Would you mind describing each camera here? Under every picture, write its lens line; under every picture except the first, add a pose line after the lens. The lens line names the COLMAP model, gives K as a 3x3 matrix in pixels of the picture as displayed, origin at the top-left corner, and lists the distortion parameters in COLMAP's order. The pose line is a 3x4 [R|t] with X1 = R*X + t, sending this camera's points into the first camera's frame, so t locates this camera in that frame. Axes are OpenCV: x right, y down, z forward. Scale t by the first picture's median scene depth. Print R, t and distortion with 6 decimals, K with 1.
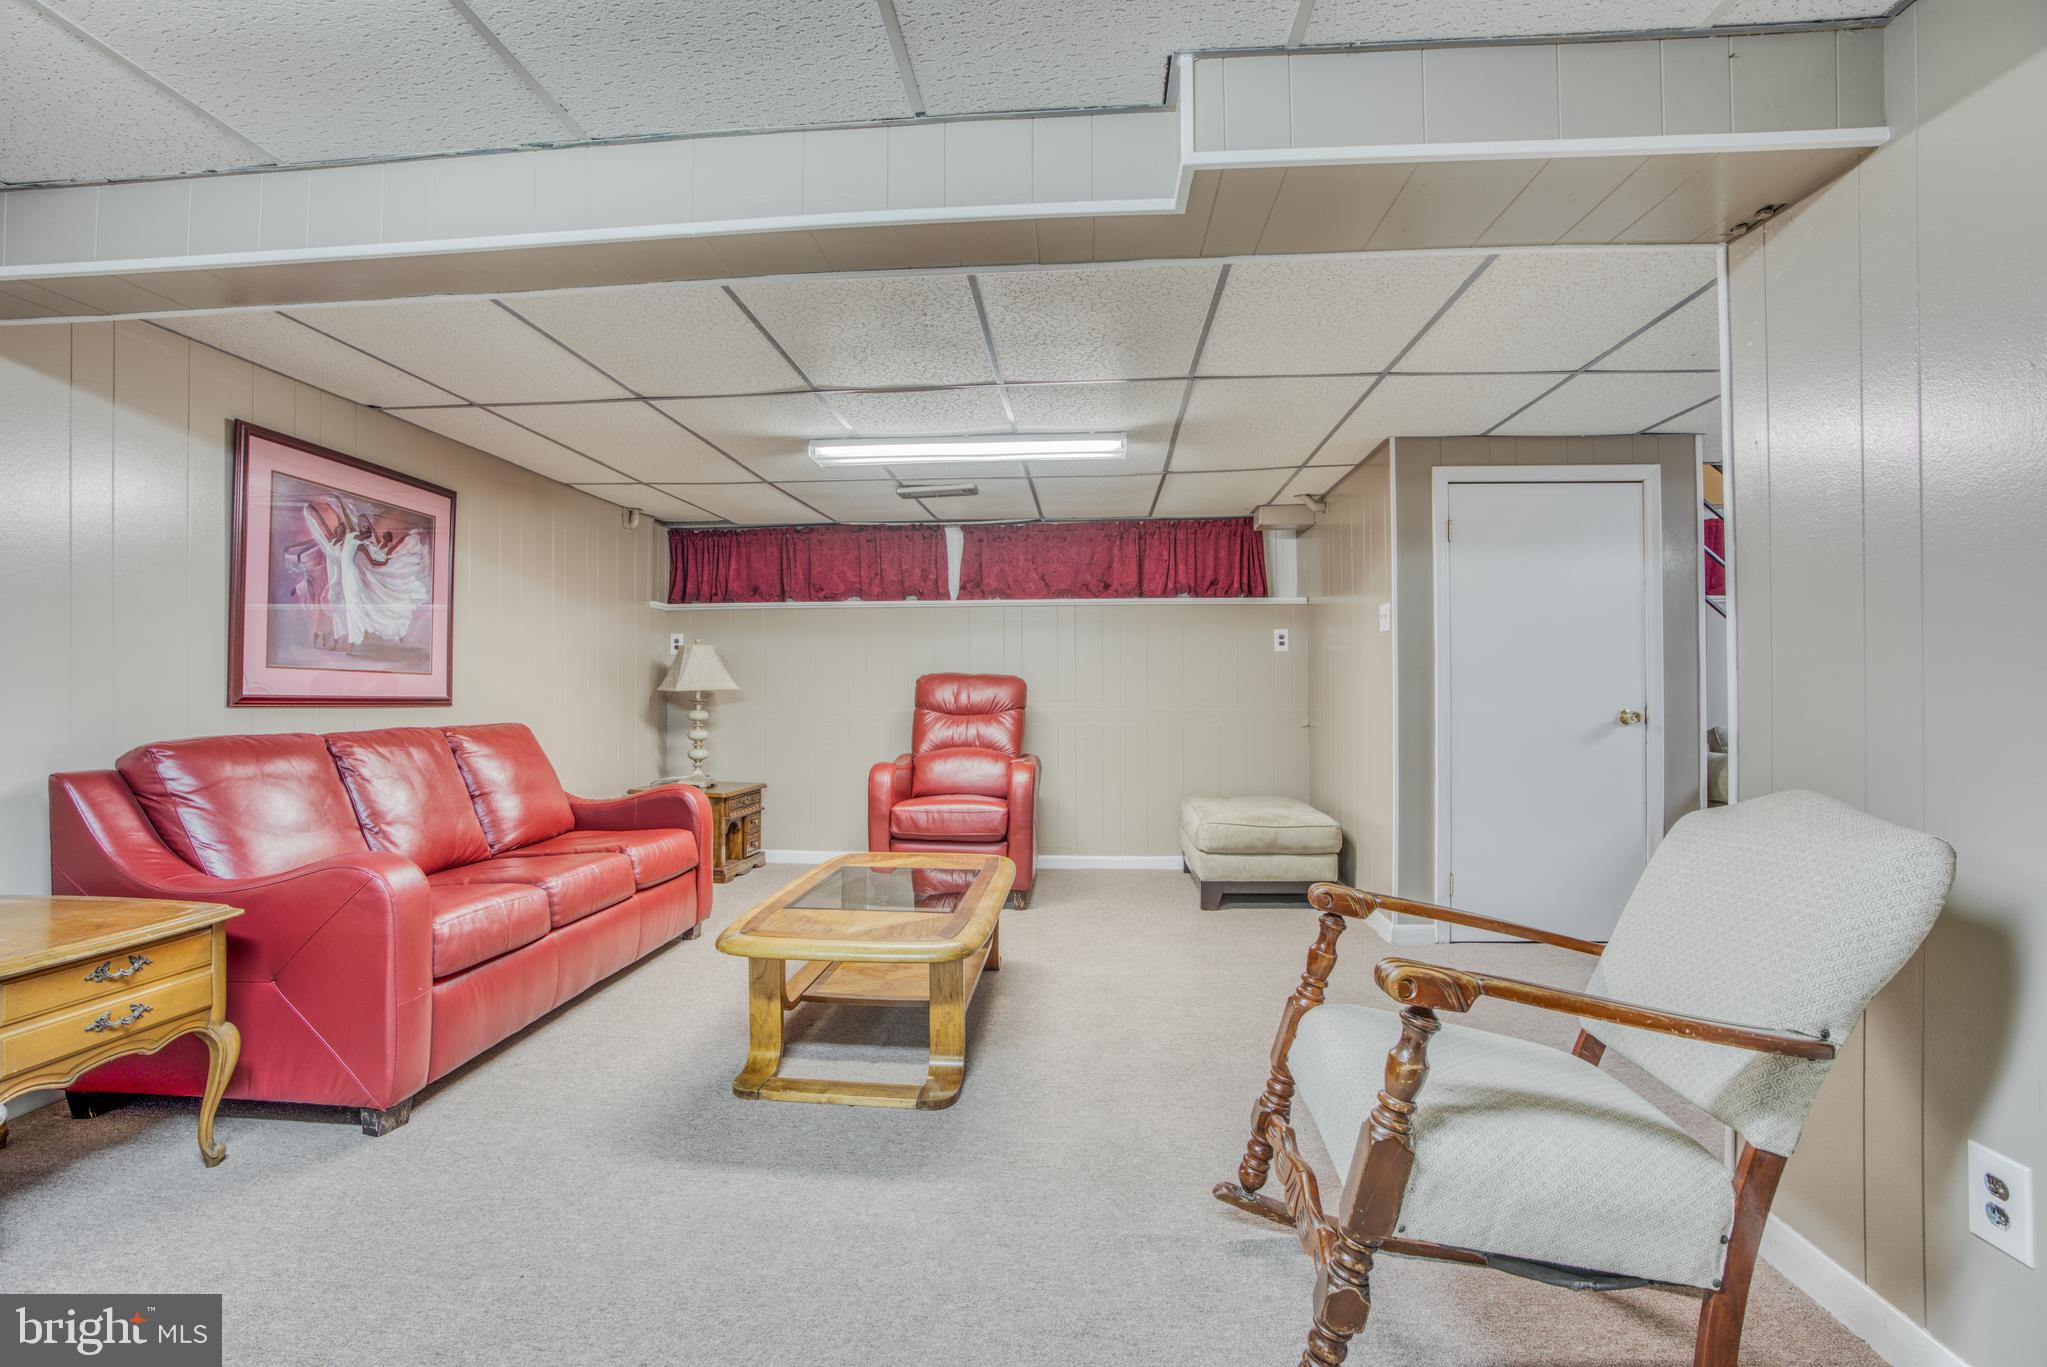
lens RADIAL K [[943.9, 0, 1029.6], [0, 943.9, 688.6], [0, 0, 1]] dist [-0.033948, 0.004655]
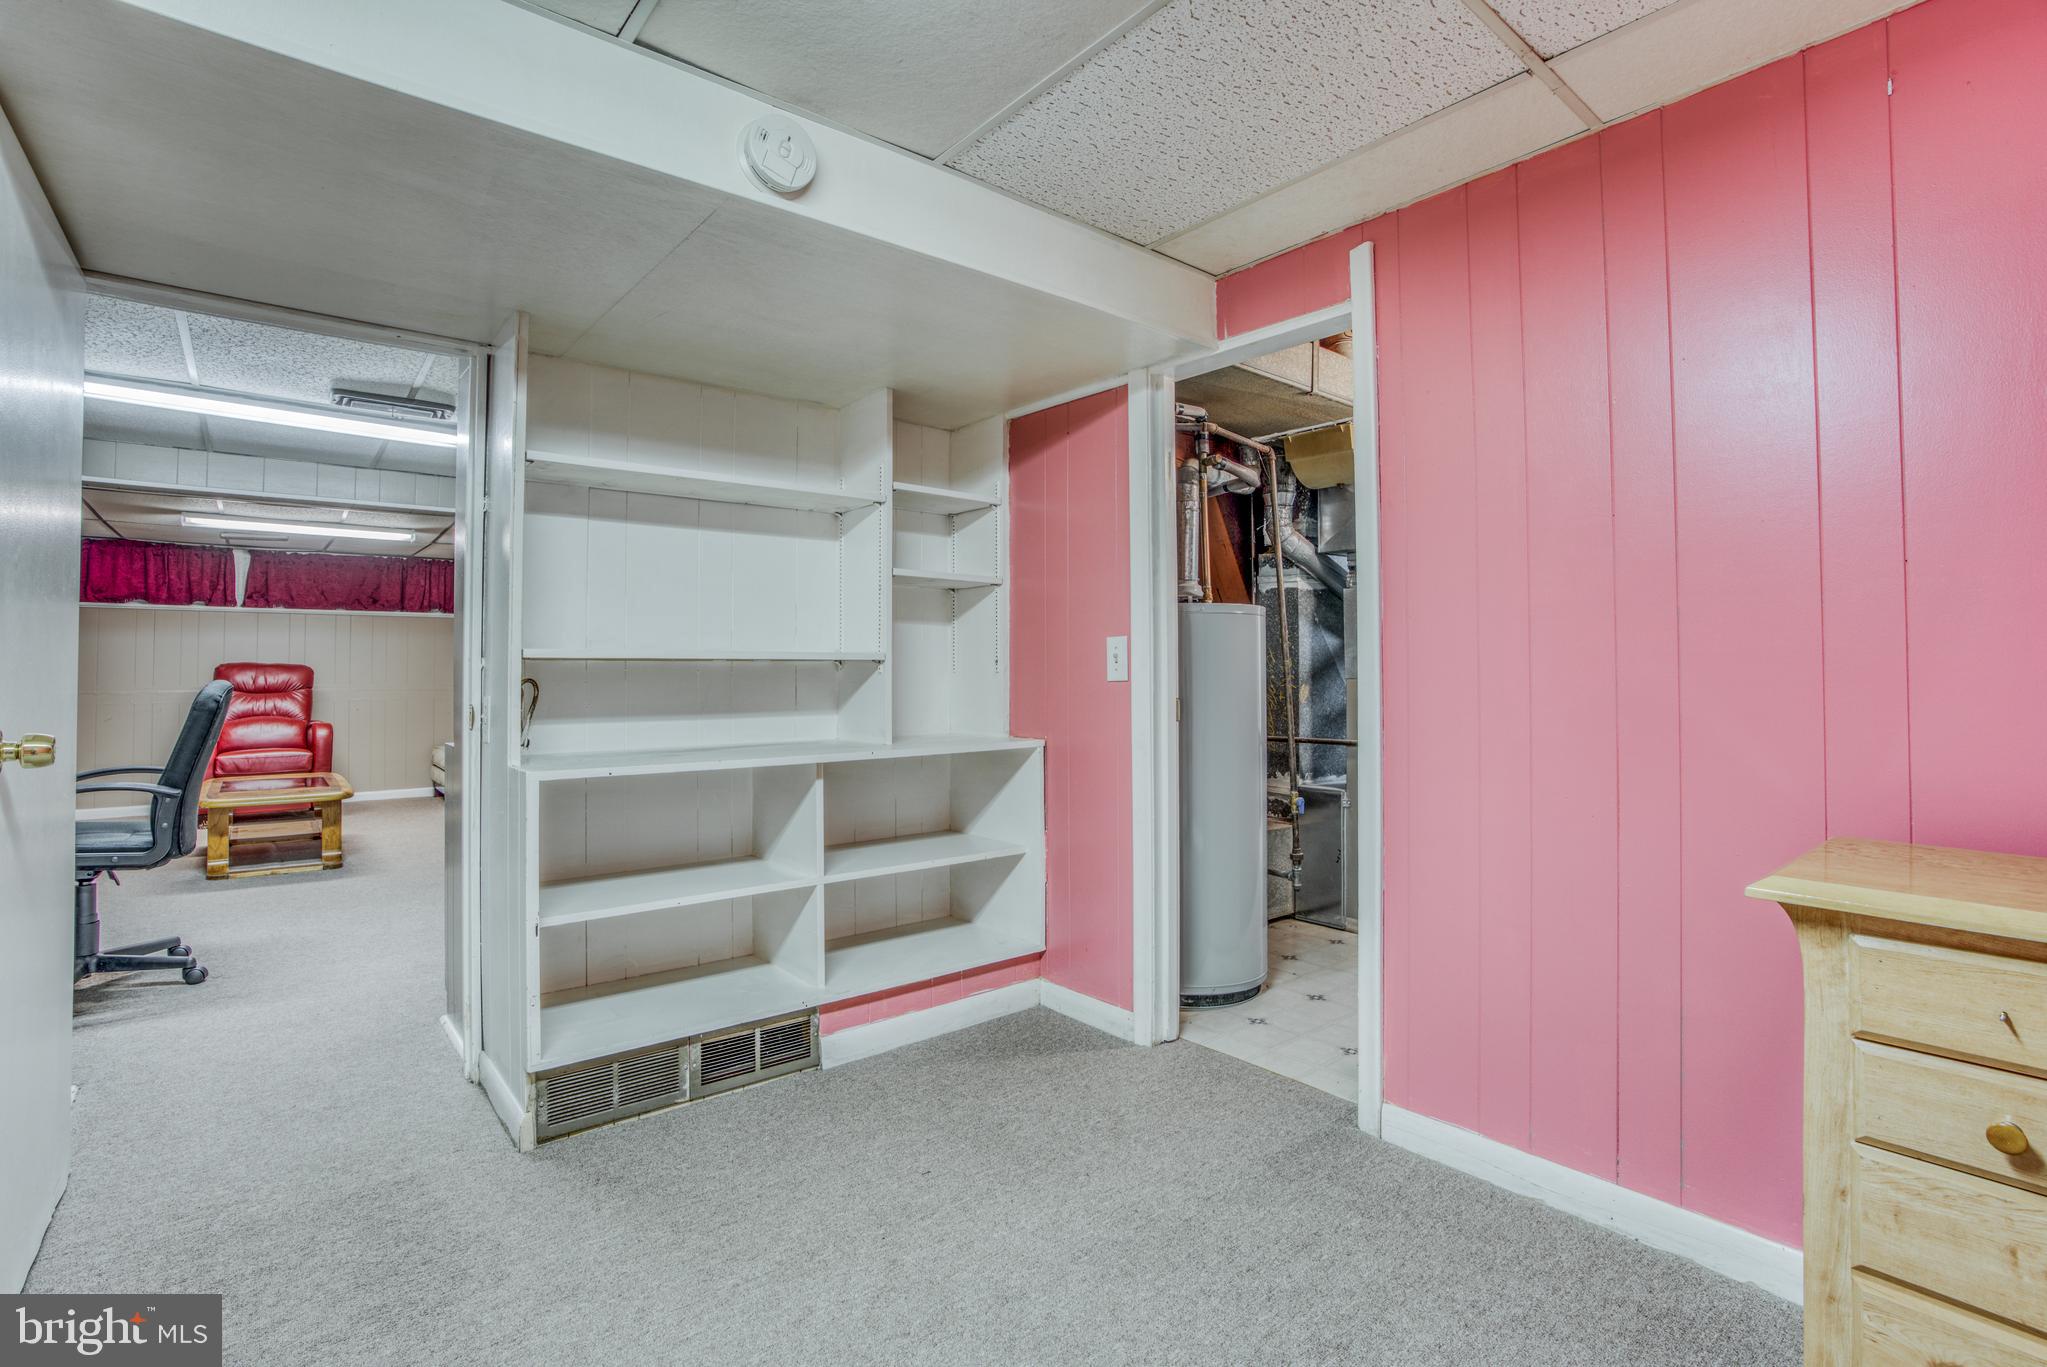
lens RADIAL K [[943.9, 0, 1008.5], [0, 943.9, 652.5], [0, 0, 1]] dist [-0.033948, 0.004655]
pose [[0.726704, 0.016394, 0.686755, -0.186861], [-0.002757, 0.999777, -0.020949, -0.005610], [-0.686946, 0.013330, 0.726587, -0.674527]]
